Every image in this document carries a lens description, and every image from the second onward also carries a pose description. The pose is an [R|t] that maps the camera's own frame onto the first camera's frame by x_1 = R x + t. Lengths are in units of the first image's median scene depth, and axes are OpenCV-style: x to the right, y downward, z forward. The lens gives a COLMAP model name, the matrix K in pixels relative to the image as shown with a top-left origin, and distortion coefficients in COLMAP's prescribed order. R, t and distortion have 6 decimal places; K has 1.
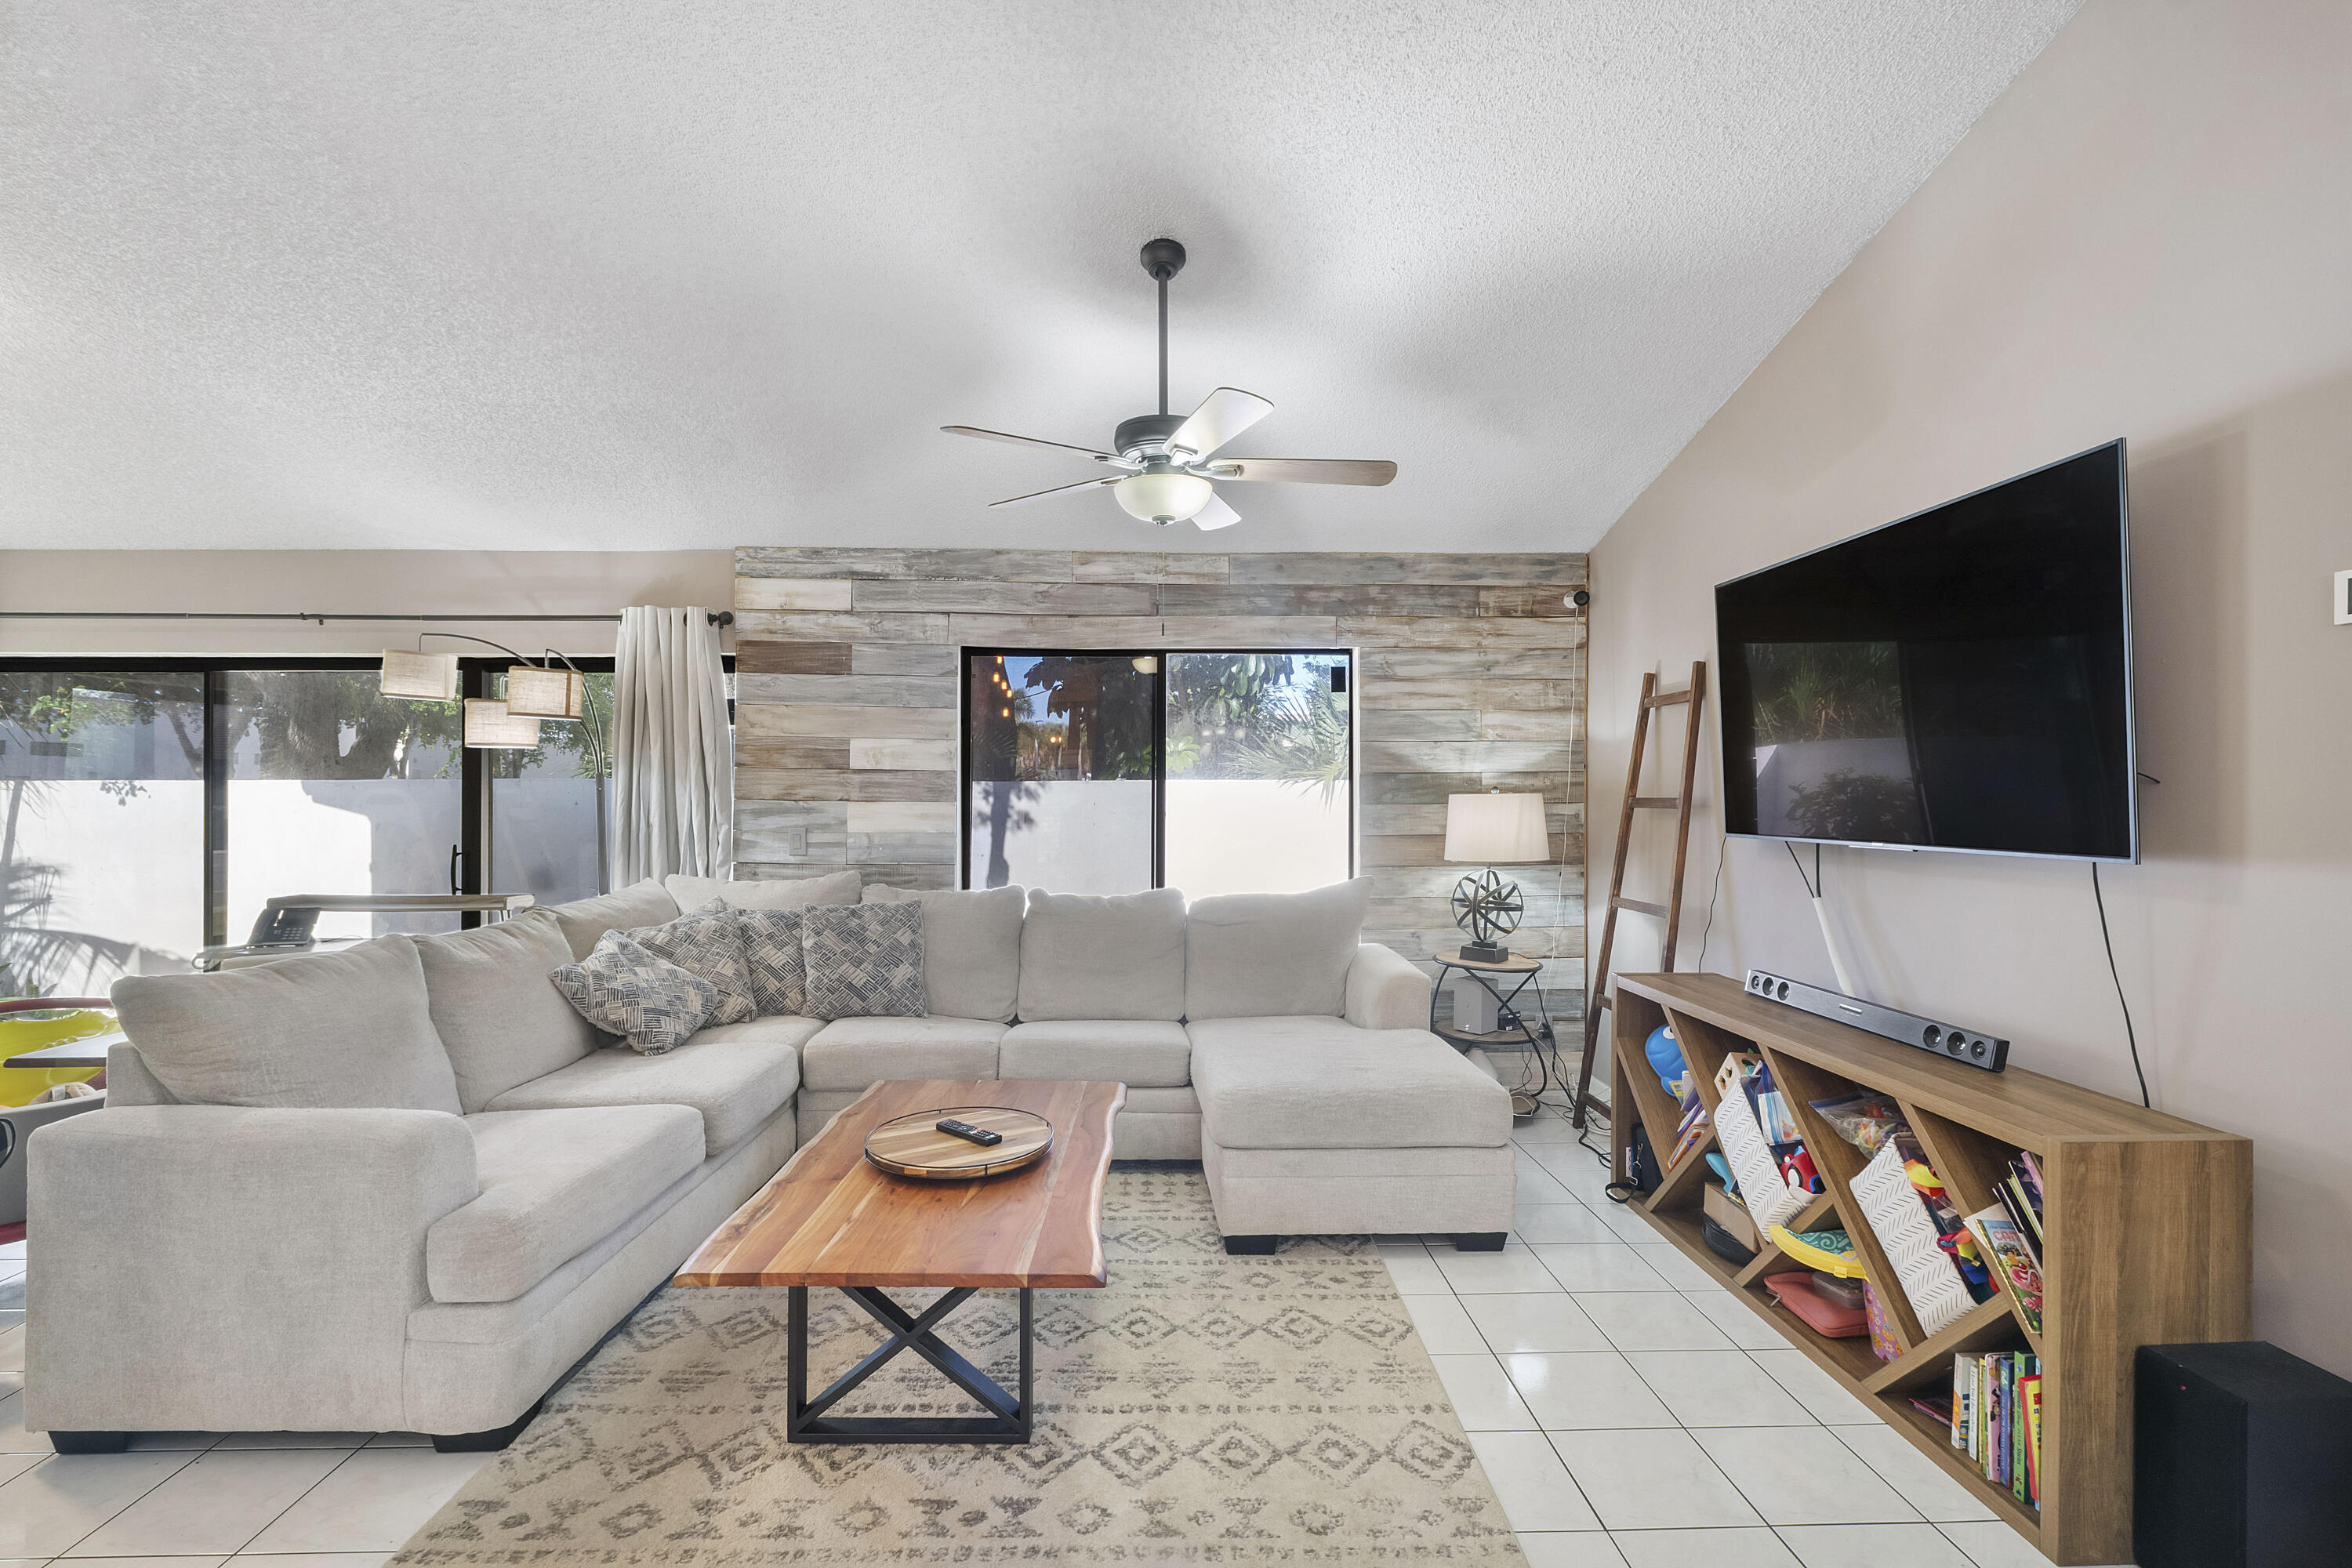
lens RADIAL K [[1048.1, 0, 1179.0], [0, 1048.1, 788.9], [0, 0, 1]] dist [-0.011010, 0.000151]
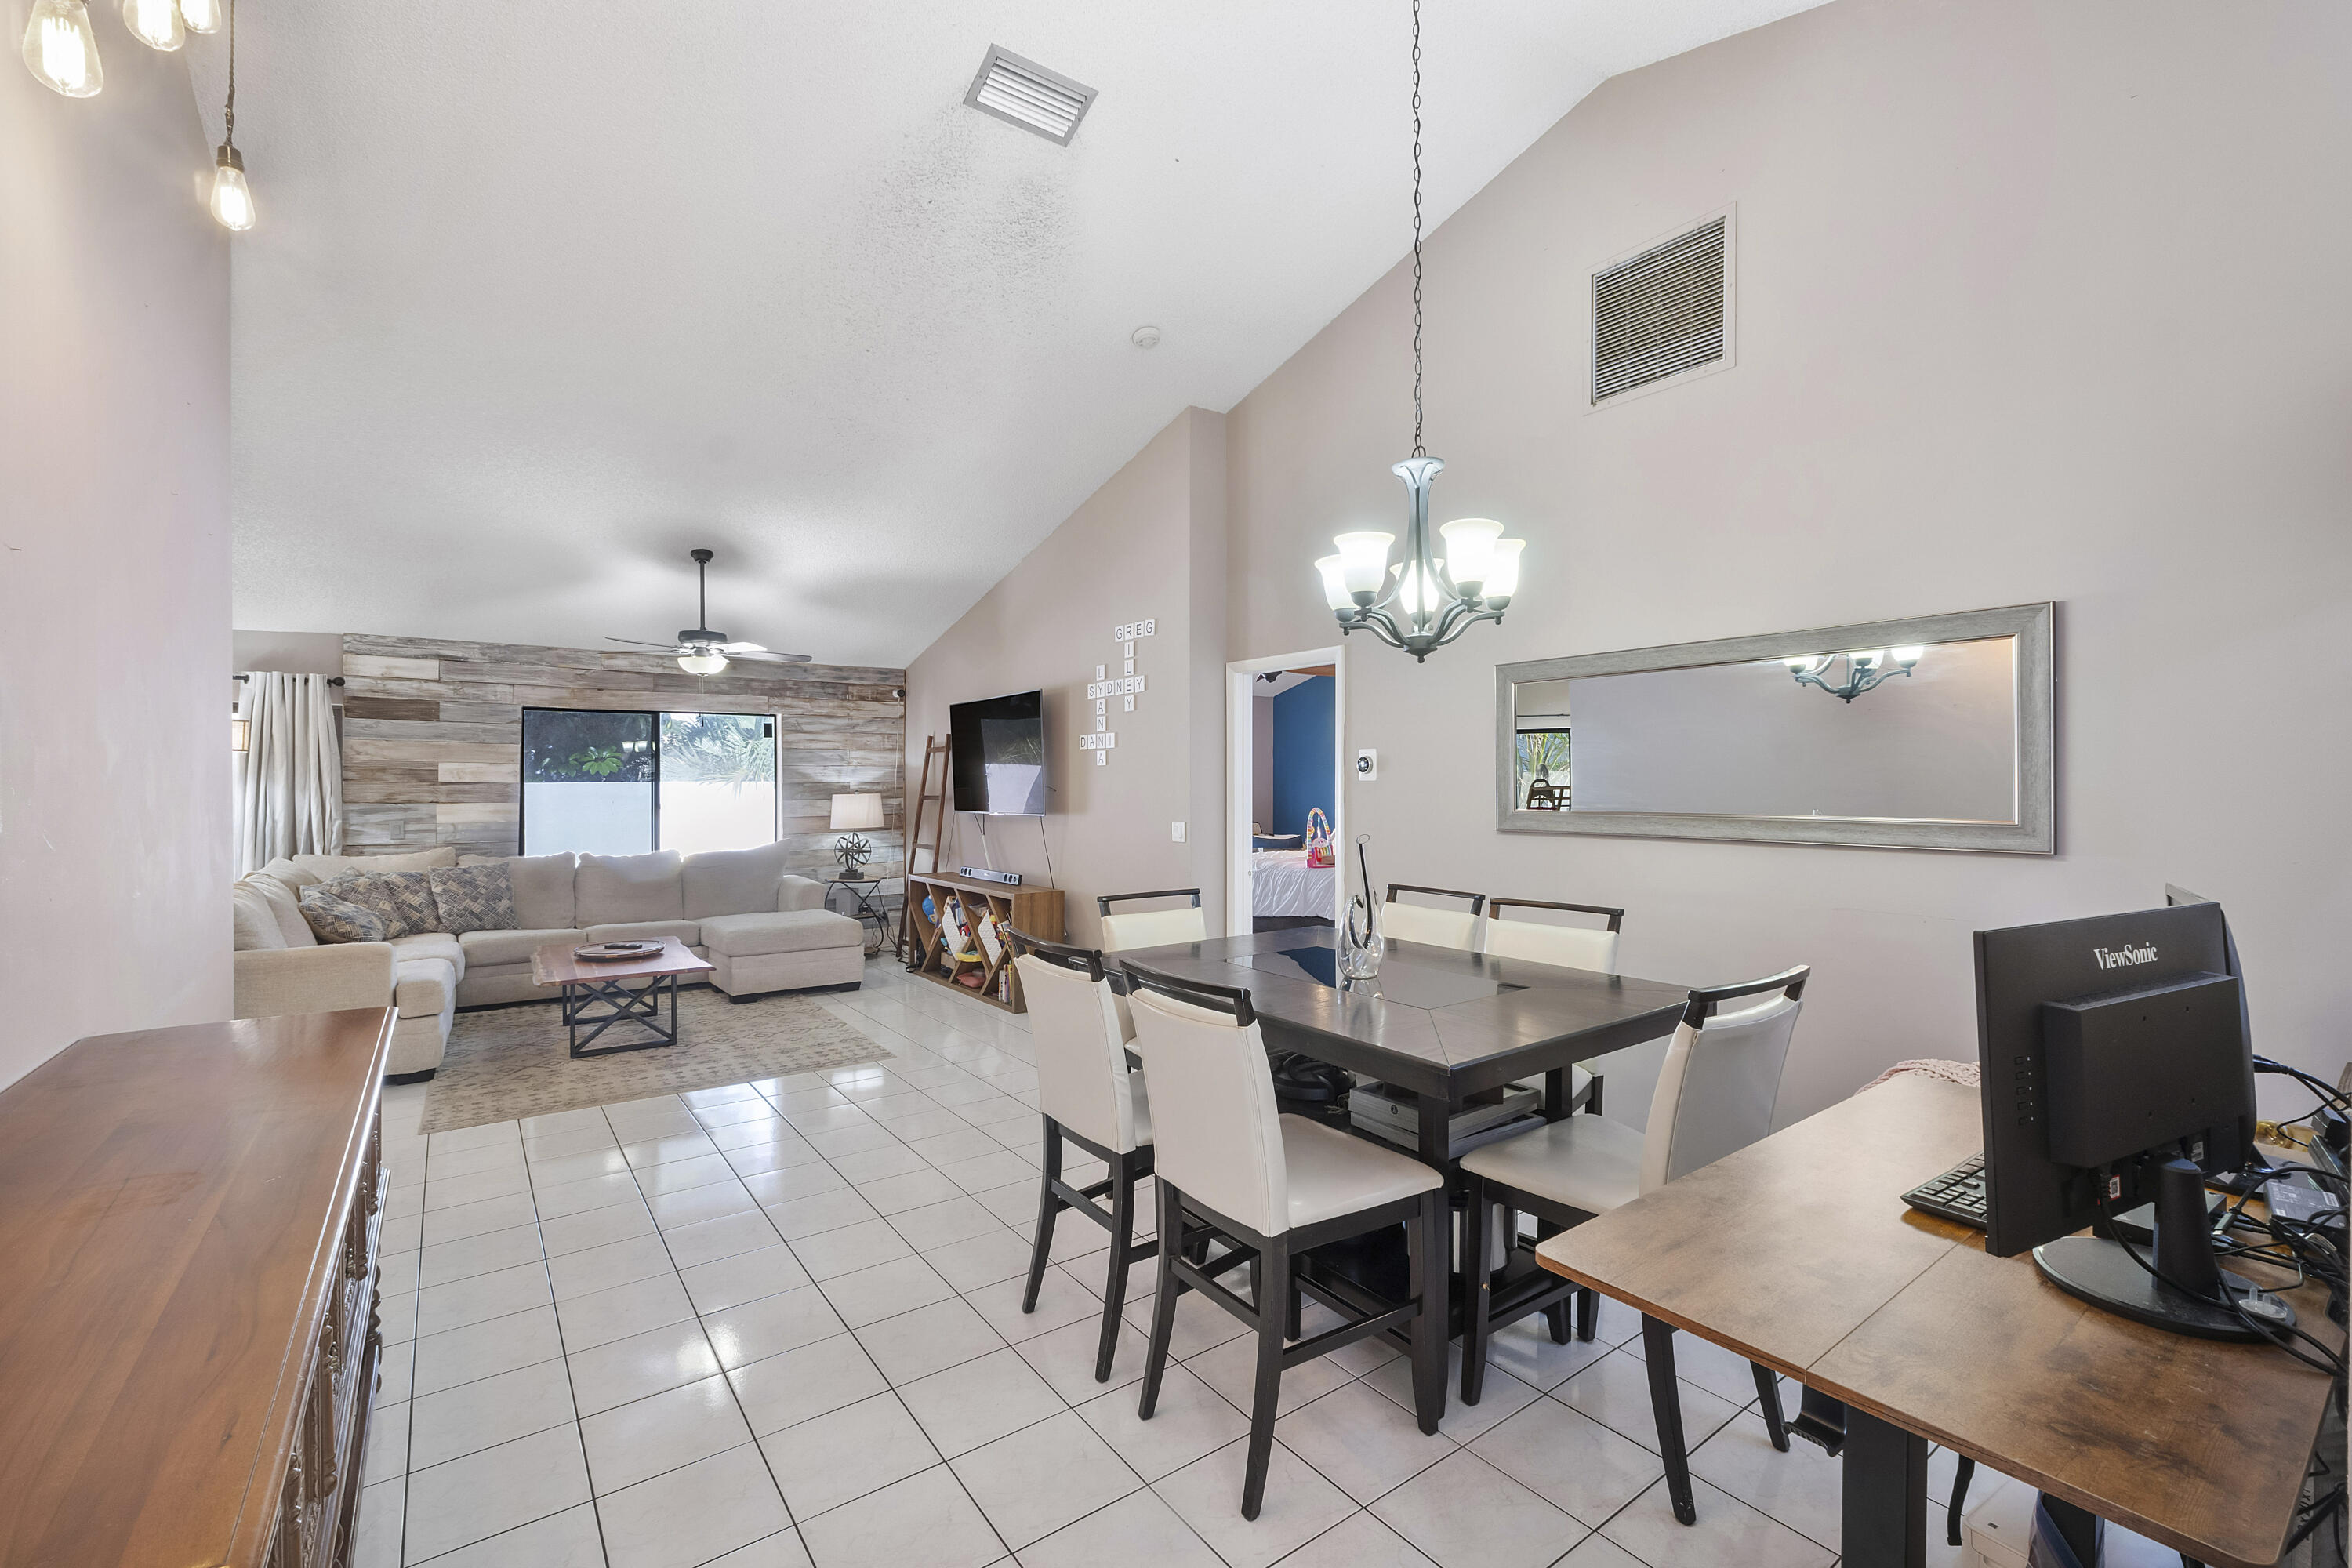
lens RADIAL K [[1003.3, 0, 1182.6], [0, 1003.3, 780.0], [0, 0, 1]] dist [-0.015427, -0.000261]
pose [[0.827985, -0.003826, 0.560737, -0.233426], [0.004740, 0.999989, -0.000176, -0.017314], [-0.560730, 0.002804, 0.827994, -0.856003]]
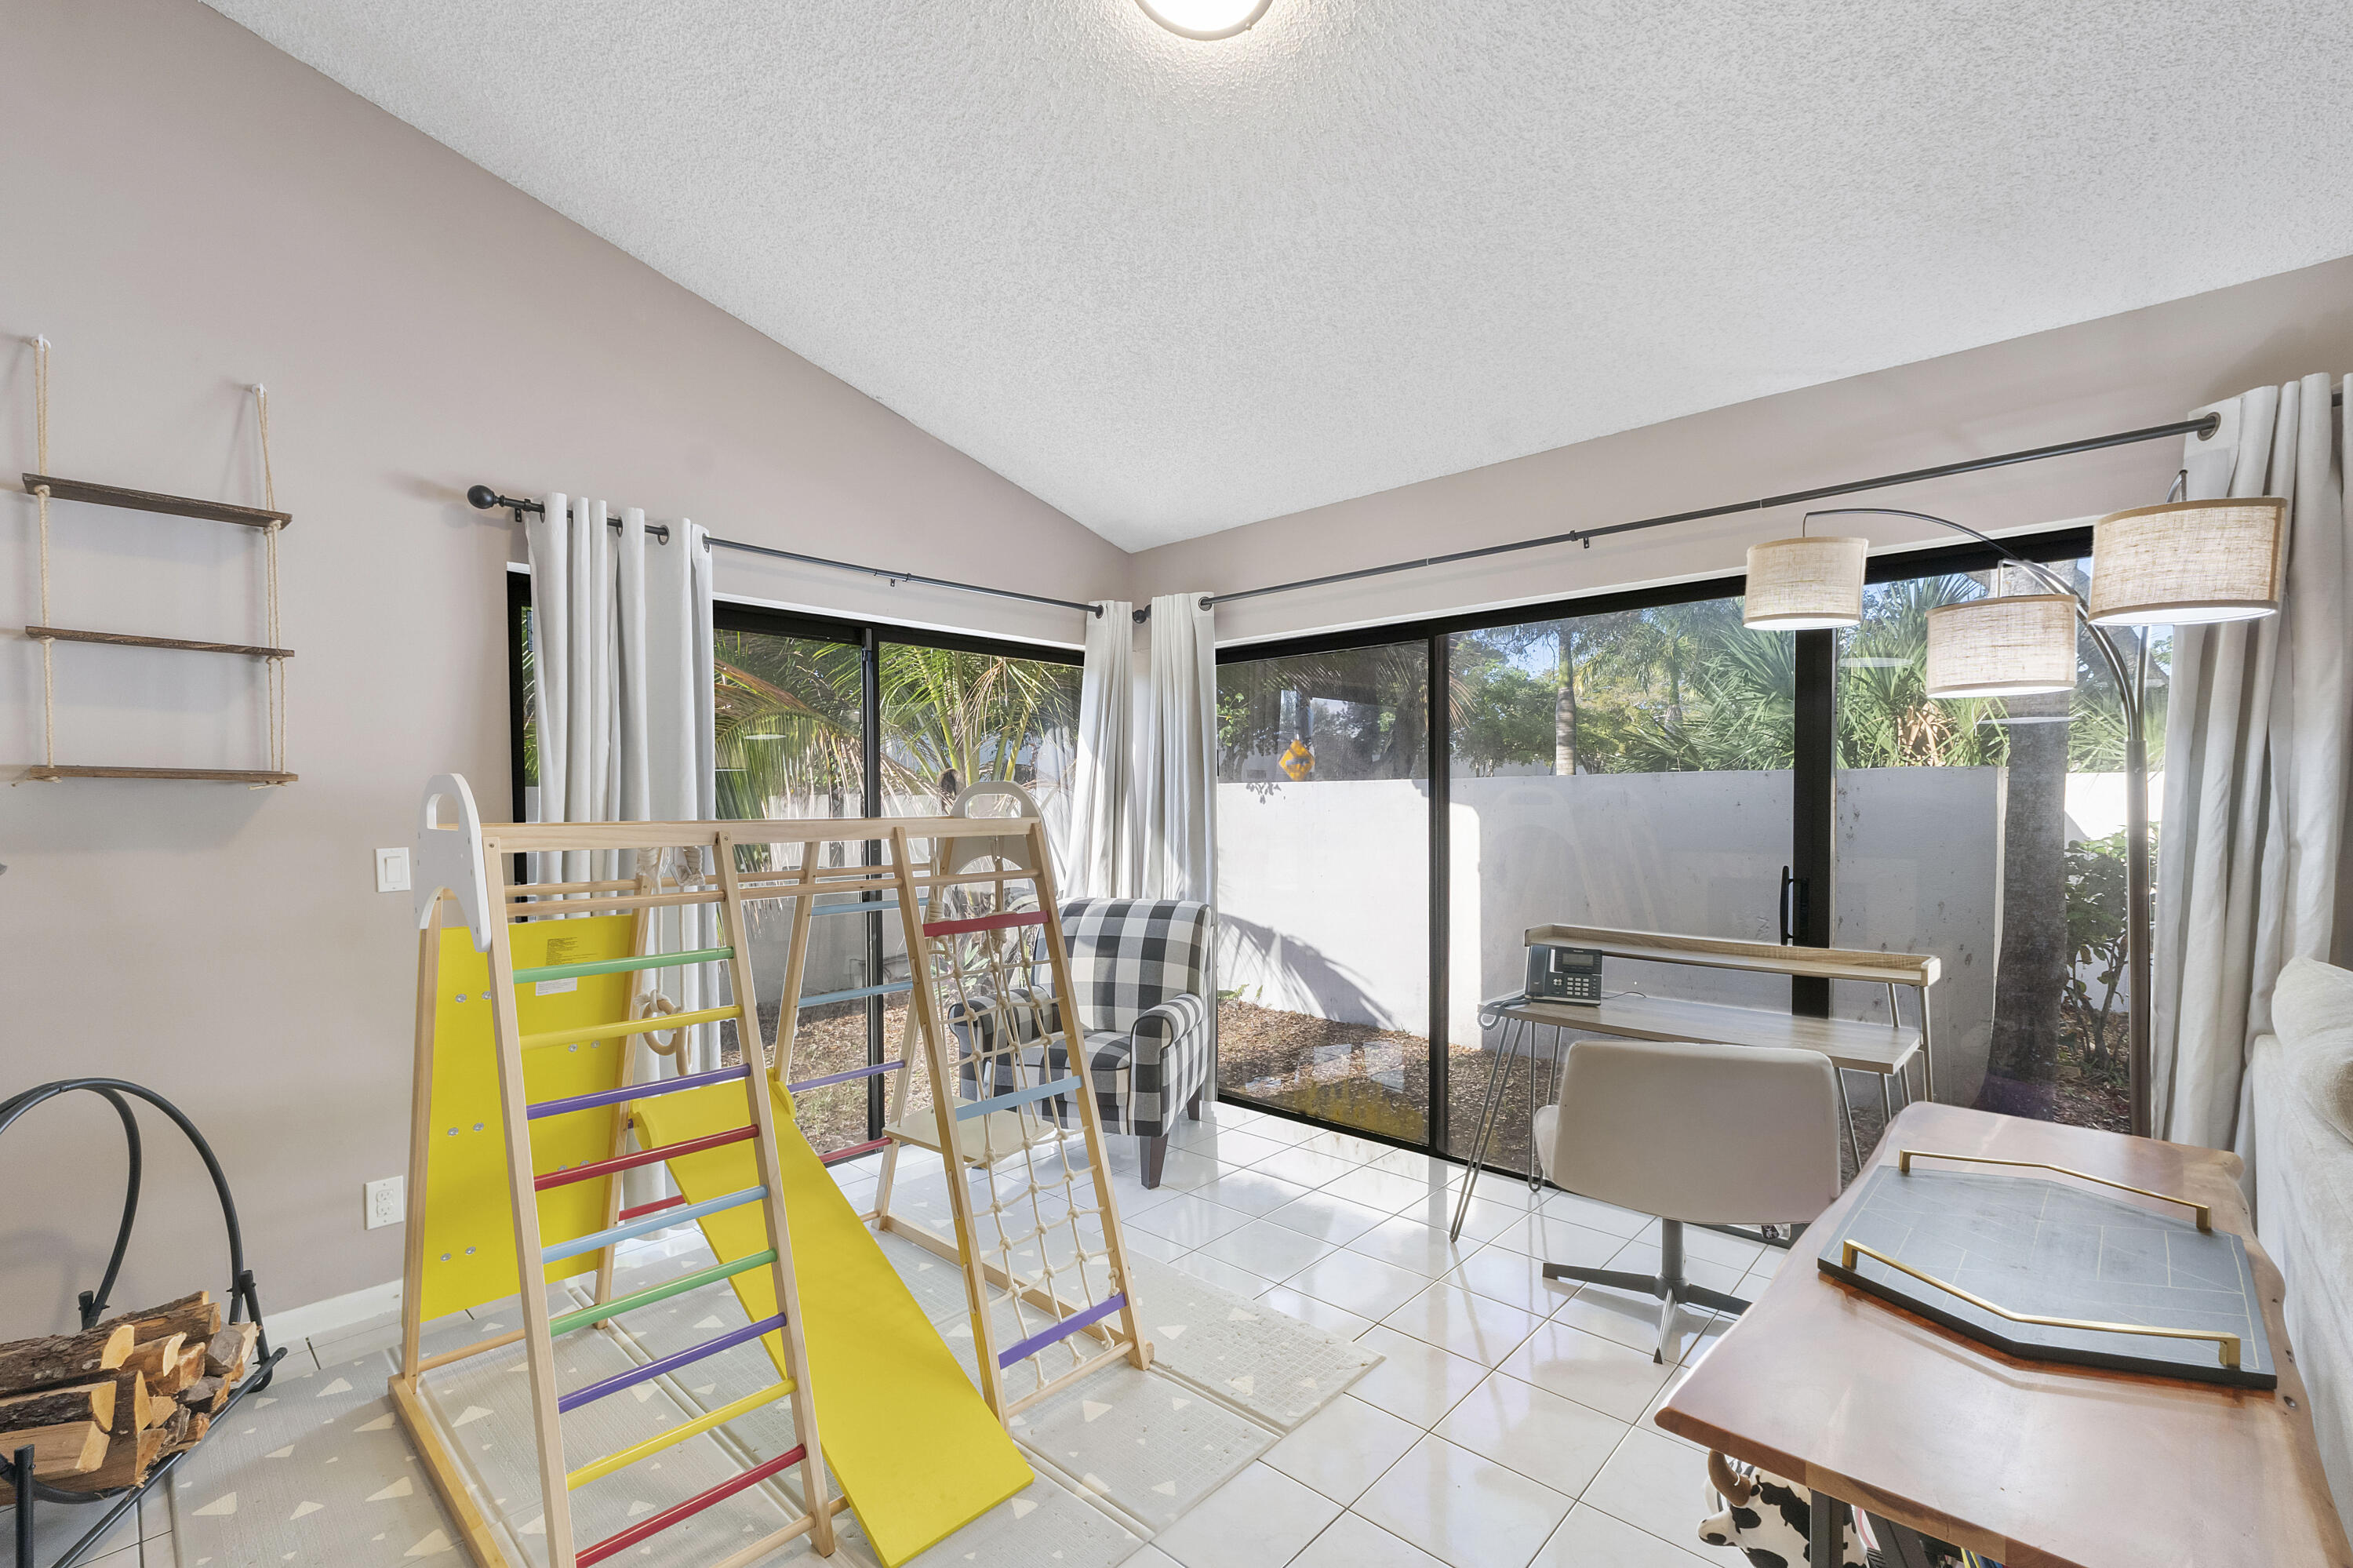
lens RADIAL K [[1003.7, 0, 1183.2], [0, 1003.7, 788.9], [0, 0, 1]] dist [-0.015427, -0.000261]
pose [[0.700988, -0.007622, -0.713133, -0.549415], [0.007681, 0.999966, -0.003137, 0.006271], [0.713132, -0.003278, 0.701022, 0.337350]]
